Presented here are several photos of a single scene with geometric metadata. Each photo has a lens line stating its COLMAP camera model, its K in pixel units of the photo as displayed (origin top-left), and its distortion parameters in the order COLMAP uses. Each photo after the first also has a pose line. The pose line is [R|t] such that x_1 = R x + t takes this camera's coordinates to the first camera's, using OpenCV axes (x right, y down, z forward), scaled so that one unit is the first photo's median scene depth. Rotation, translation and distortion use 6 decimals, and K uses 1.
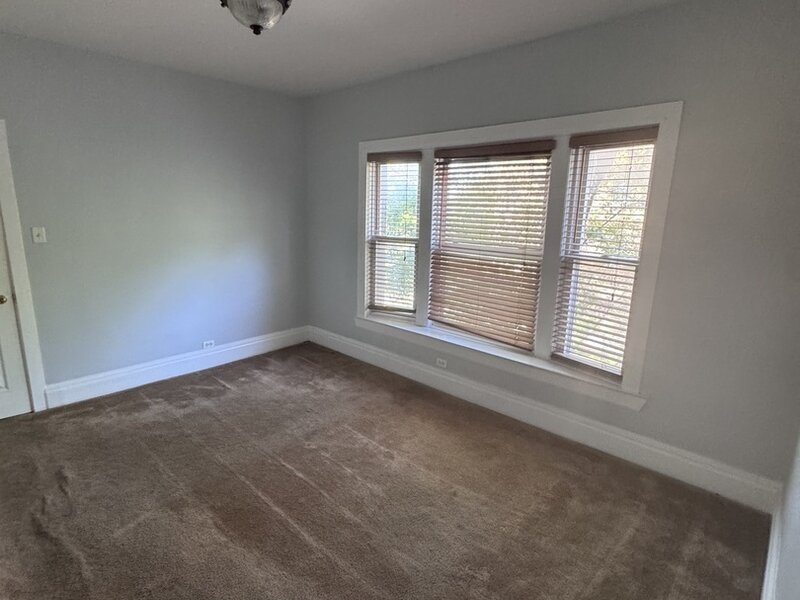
lens RADIAL K [[426.0, 0, 400.0], [0, 426.0, 300.0], [0, 0, 1]] dist [-0.001579, 0.001513]
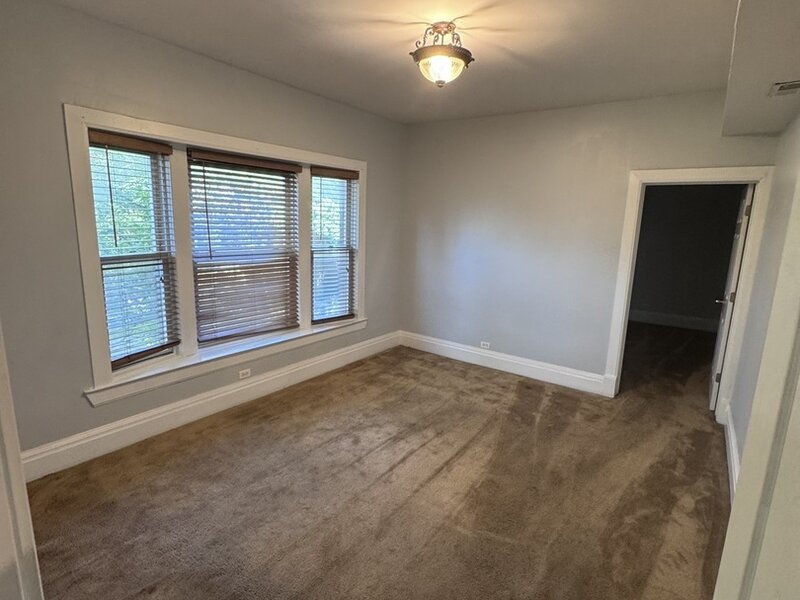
lens RADIAL K [[426.0, 0, 400.0], [0, 426.0, 300.0], [0, 0, 1]] dist [-0.001579, 0.001513]
pose [[-0.113547, -0.214997, 0.969991, -0.937766], [0.174818, 0.956750, 0.232527, -0.196585], [-0.978032, 0.195975, -0.071050, 0.756258]]
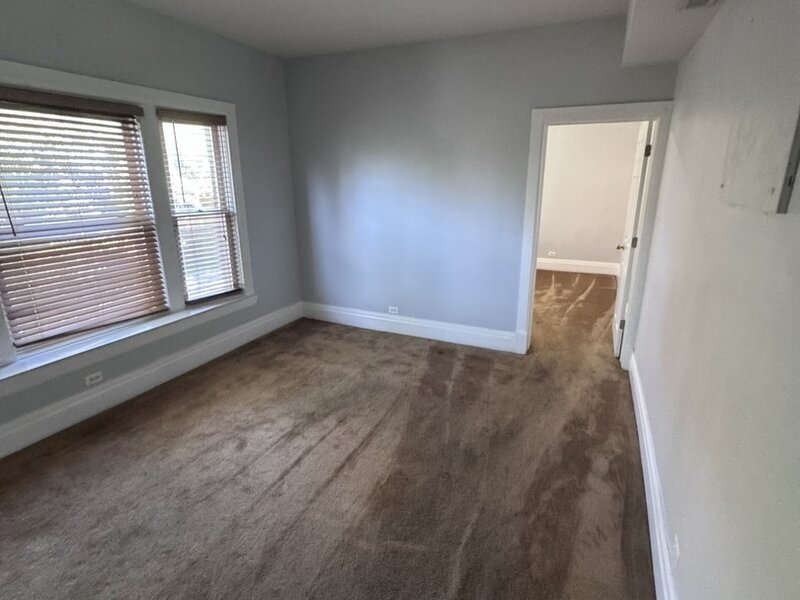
lens RADIAL K [[426.0, 0, 400.0], [0, 426.0, 300.0], [0, 0, 1]] dist [-0.001579, 0.001513]
pose [[-0.306700, -0.289993, 0.906553, -0.808558], [0.195893, 0.912834, 0.358275, -0.166435], [-0.931430, 0.287470, -0.223159, 0.672580]]
